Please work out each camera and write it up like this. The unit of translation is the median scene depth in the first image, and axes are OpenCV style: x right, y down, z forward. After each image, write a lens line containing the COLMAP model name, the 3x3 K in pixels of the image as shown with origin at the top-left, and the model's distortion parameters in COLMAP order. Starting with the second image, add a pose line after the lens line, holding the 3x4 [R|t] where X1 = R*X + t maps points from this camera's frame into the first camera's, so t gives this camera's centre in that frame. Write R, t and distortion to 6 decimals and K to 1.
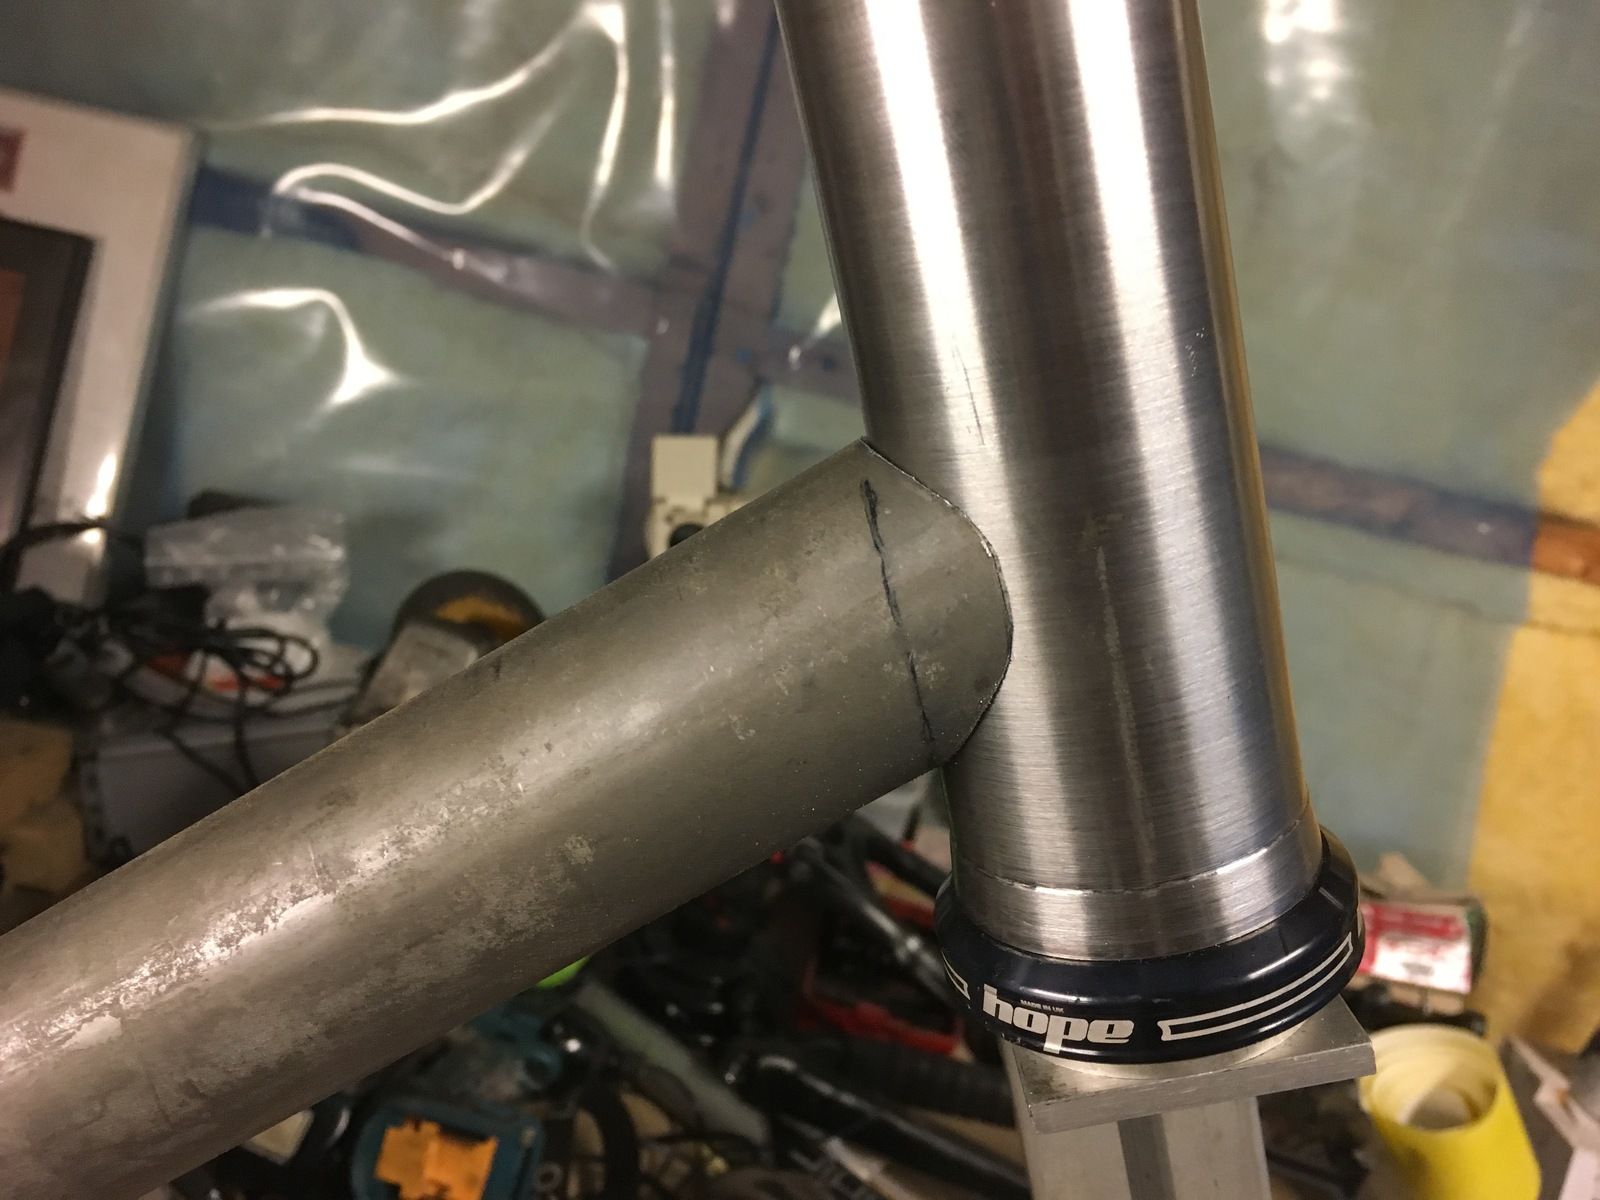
lens RADIAL K [[1440.7, 0, 800.0], [0, 1440.7, 600.0], [0, 0, 1]] dist [0.124726, -0.283167]
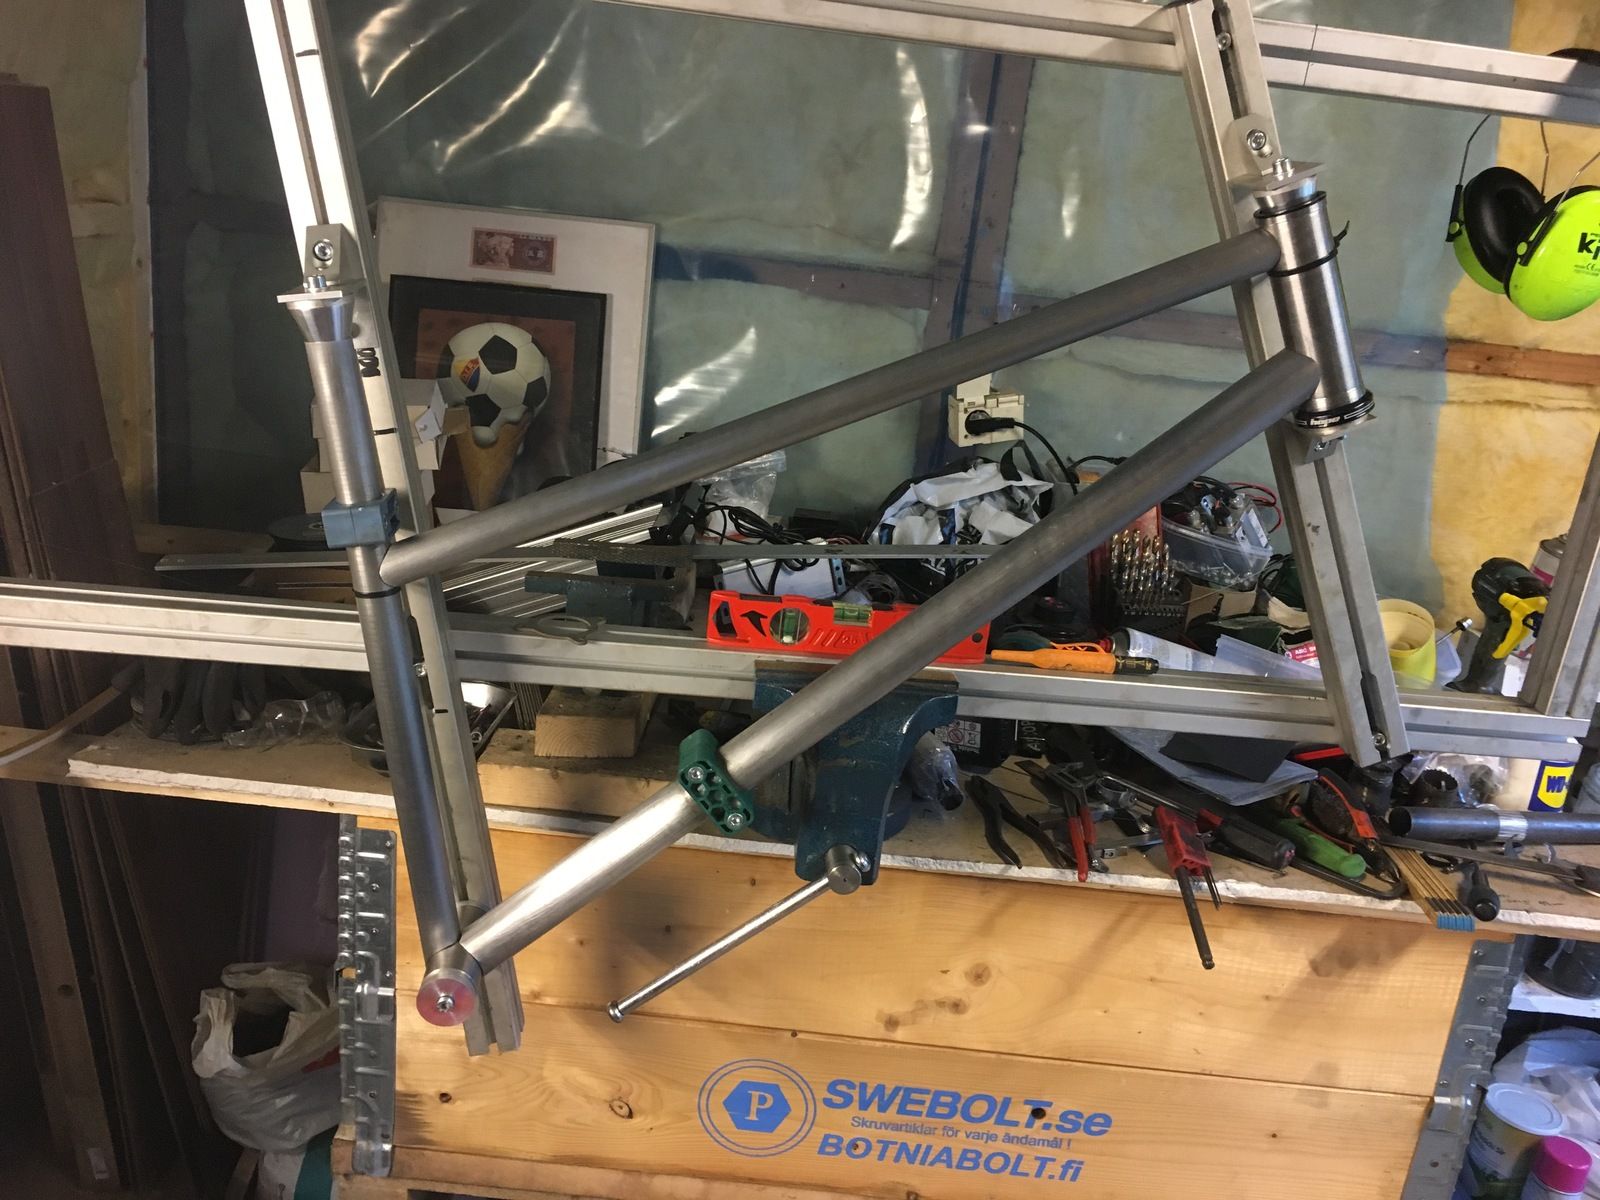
lens RADIAL K [[1372.2, 0, 800.0], [0, 1372.2, 600.0], [0, 0, 1]] dist [0.085822, -0.117997]
pose [[0.989834, -0.139986, 0.025160, -0.352366], [0.138162, 0.988366, 0.063592, 0.037006], [-0.033770, -0.059469, 0.997659, -0.666059]]
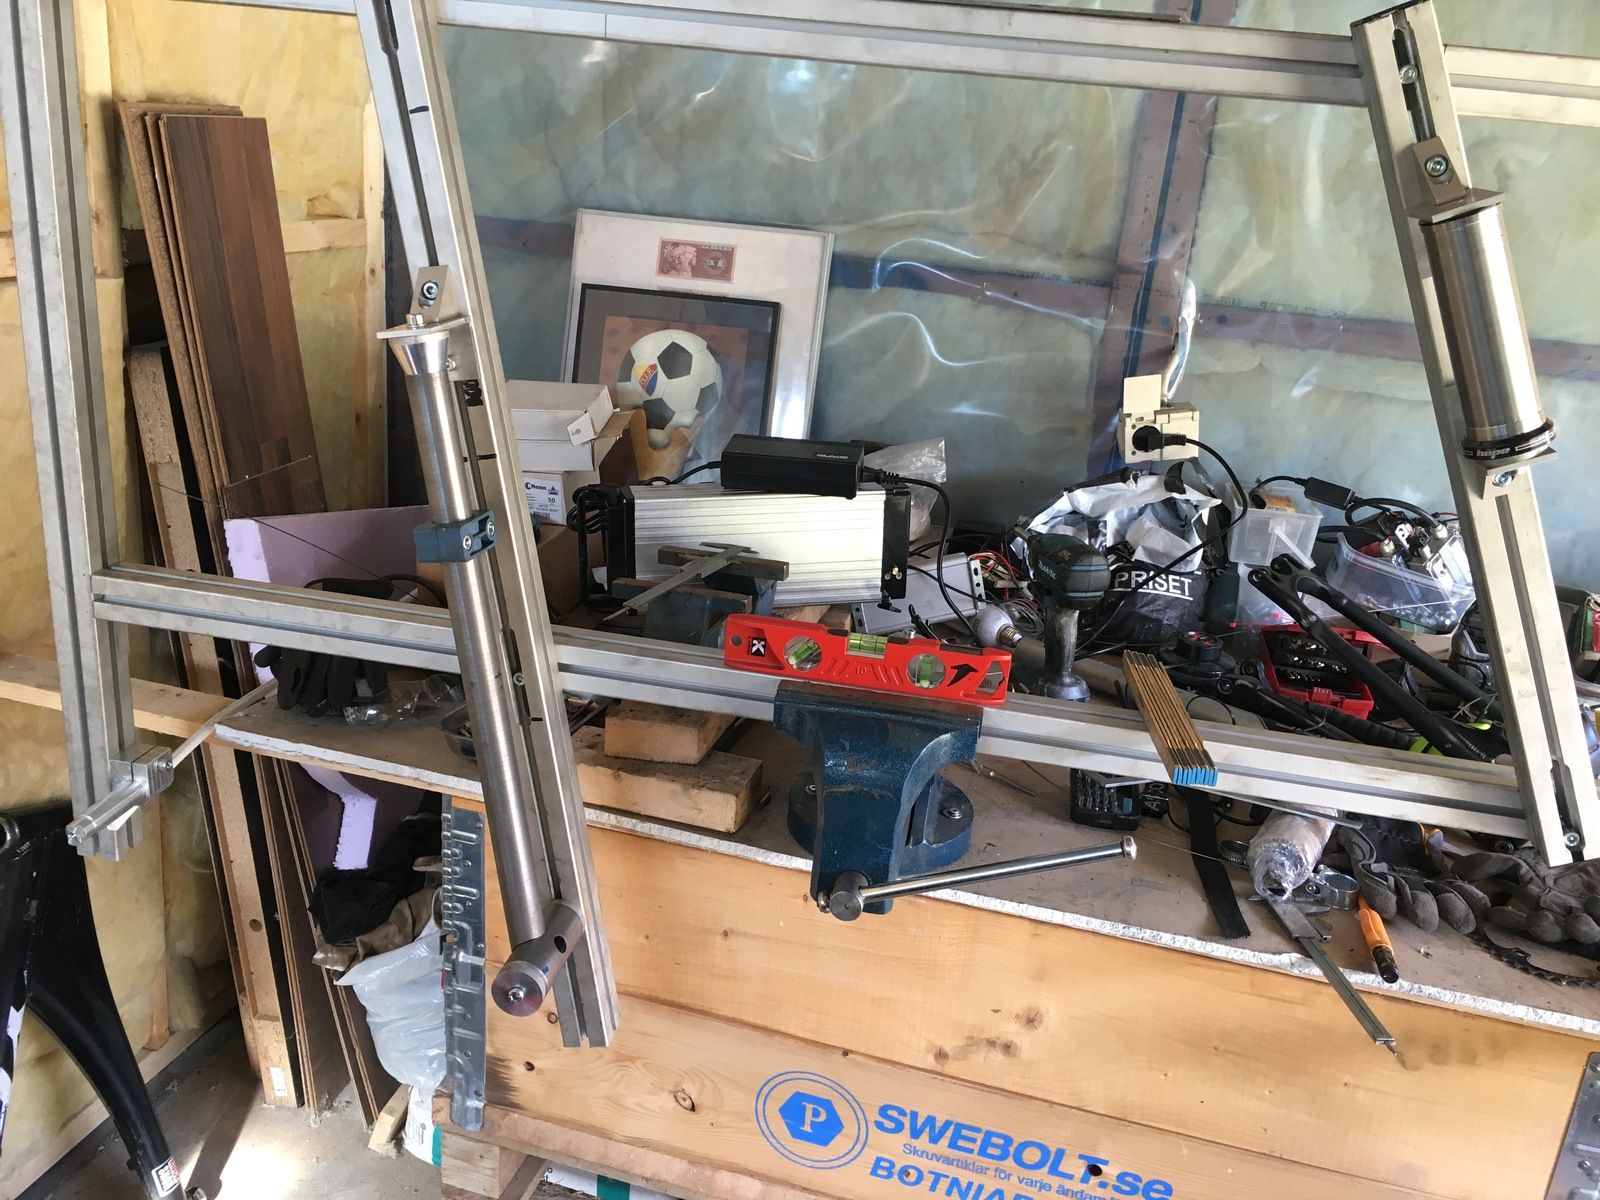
lens RADIAL K [[1372.2, 0, 800.0], [0, 1372.2, 600.0], [0, 0, 1]] dist [0.085822, -0.117997]
pose [[0.973265, -0.082744, -0.214263, -0.135860], [0.094644, 0.994454, 0.045871, 0.034636], [0.209279, -0.064923, 0.975698, -0.647832]]
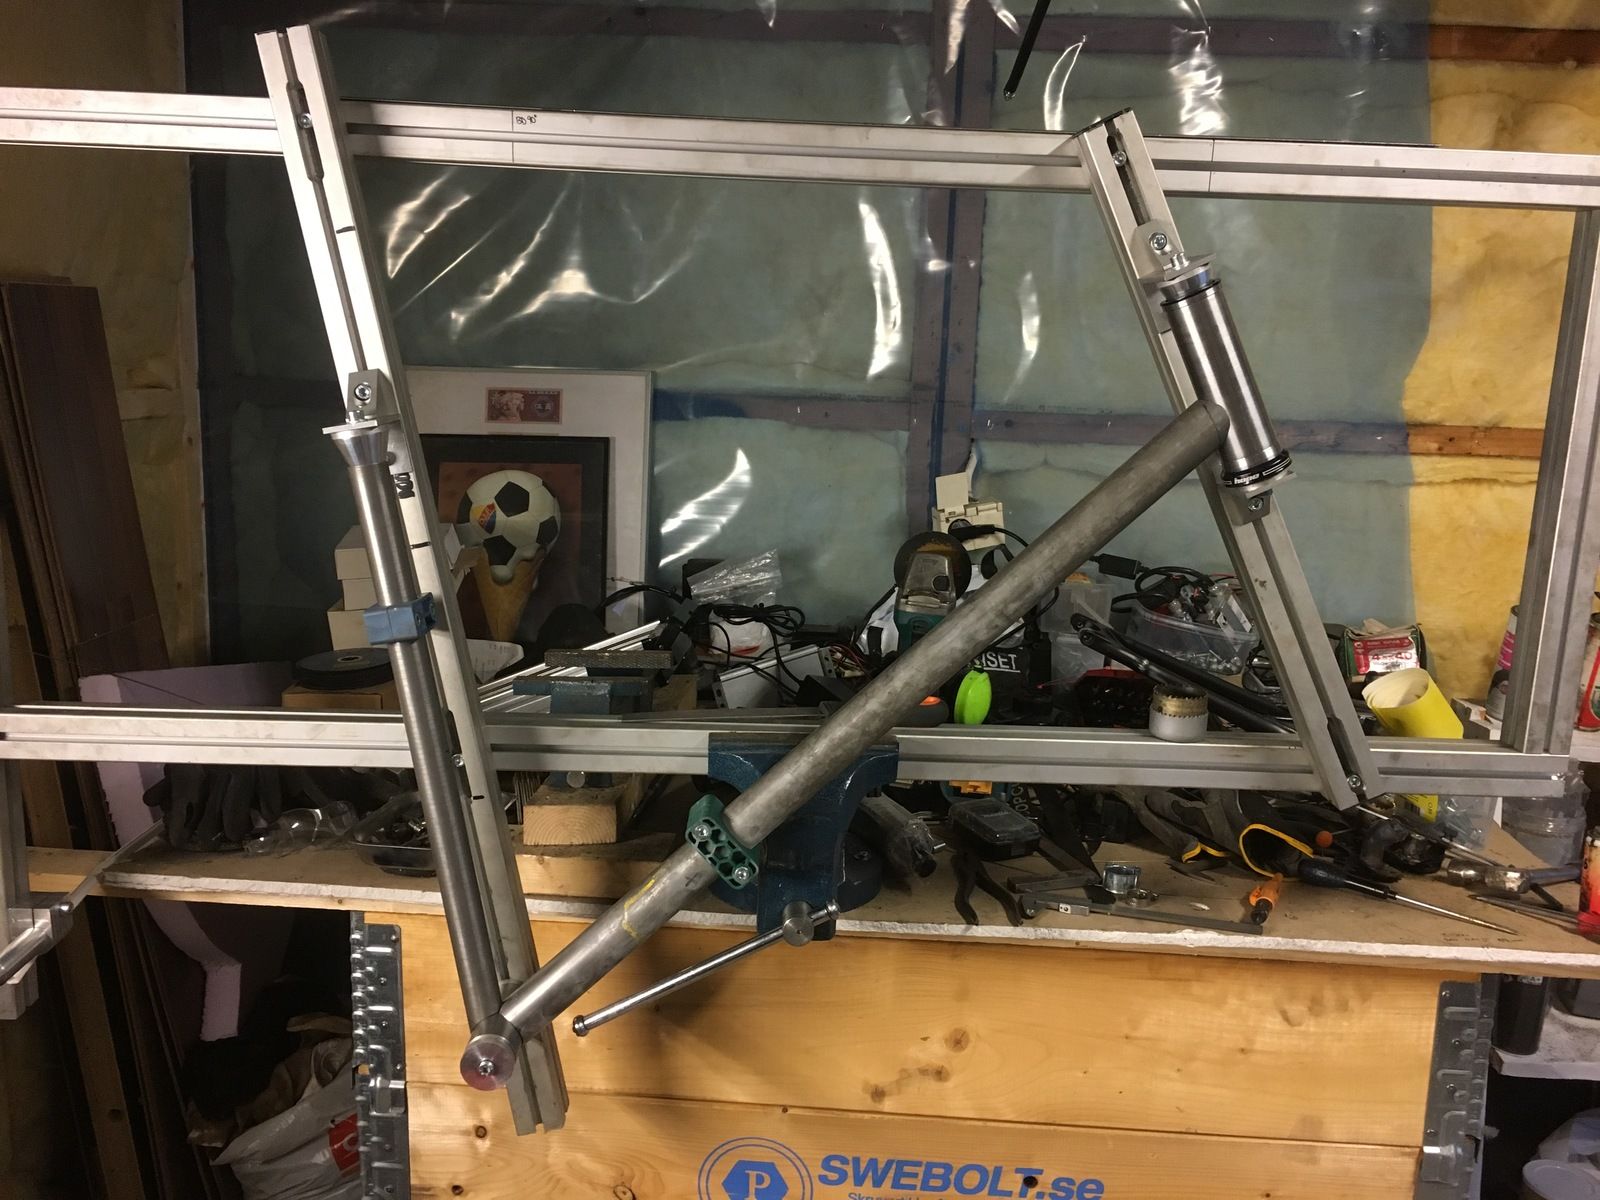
lens RADIAL K [[1372.2, 0, 800.0], [0, 1372.2, 600.0], [0, 0, 1]] dist [0.085822, -0.117997]
pose [[0.979867, -0.198950, -0.016717, -0.258403], [0.197532, 0.978231, -0.063605, 0.116952], [0.029007, 0.059022, 0.997835, -0.753754]]
